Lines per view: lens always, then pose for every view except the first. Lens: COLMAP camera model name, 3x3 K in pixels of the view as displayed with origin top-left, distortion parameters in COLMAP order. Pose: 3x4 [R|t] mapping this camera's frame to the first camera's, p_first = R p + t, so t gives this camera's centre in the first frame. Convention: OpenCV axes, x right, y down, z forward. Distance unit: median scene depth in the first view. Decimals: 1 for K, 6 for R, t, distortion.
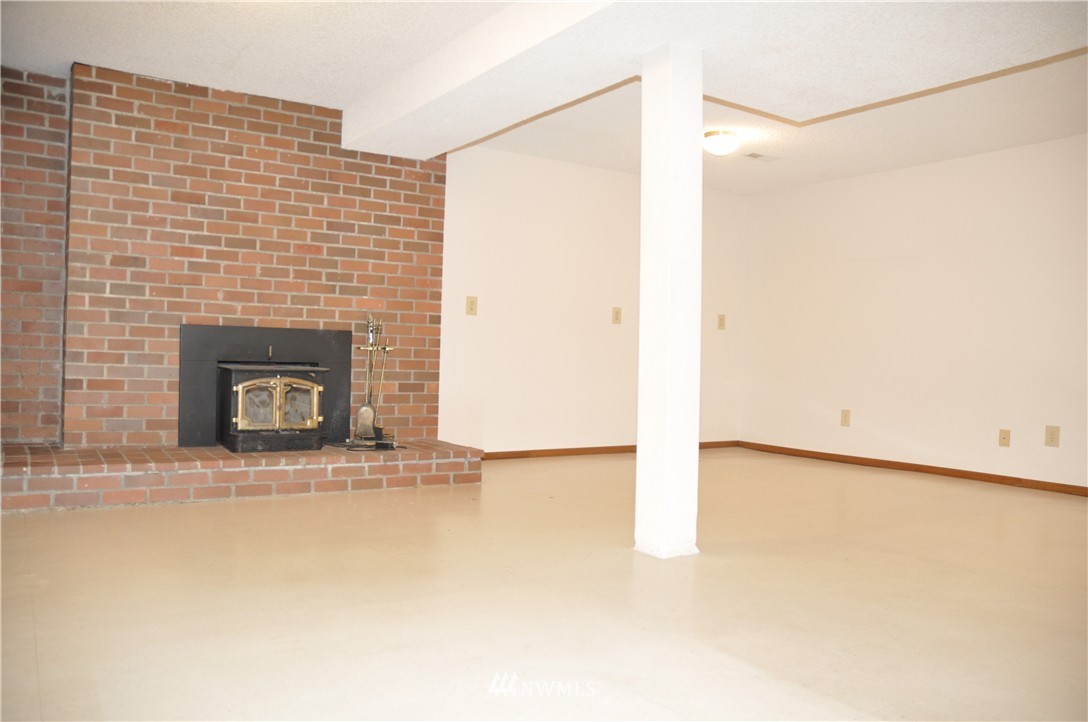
lens RADIAL K [[883.8, 0, 544.7], [0, 883.8, 338.5], [0, 0, 1]] dist [-0.009764, 0.005771]
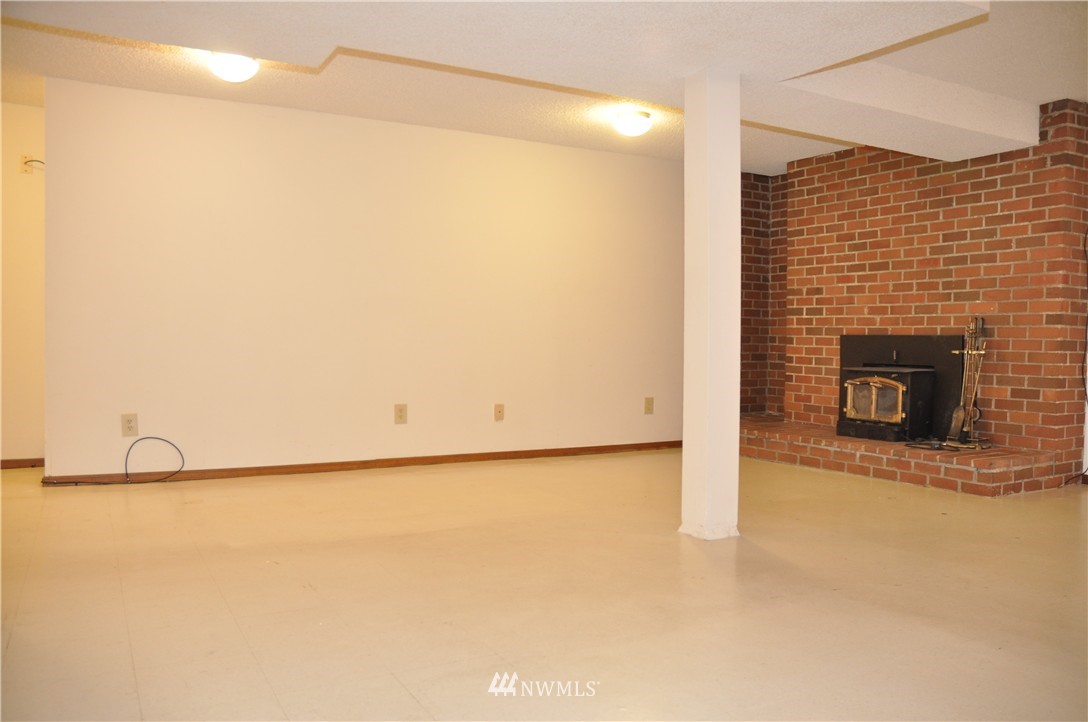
lens RADIAL K [[883.8, 0, 544.7], [0, 883.8, 338.5], [0, 0, 1]] dist [-0.009764, 0.005771]
pose [[-0.028417, -0.025068, -0.999282, 0.855890], [0.010282, 0.999625, -0.025369, 0.016631], [0.999543, -0.010996, -0.028149, 0.560972]]
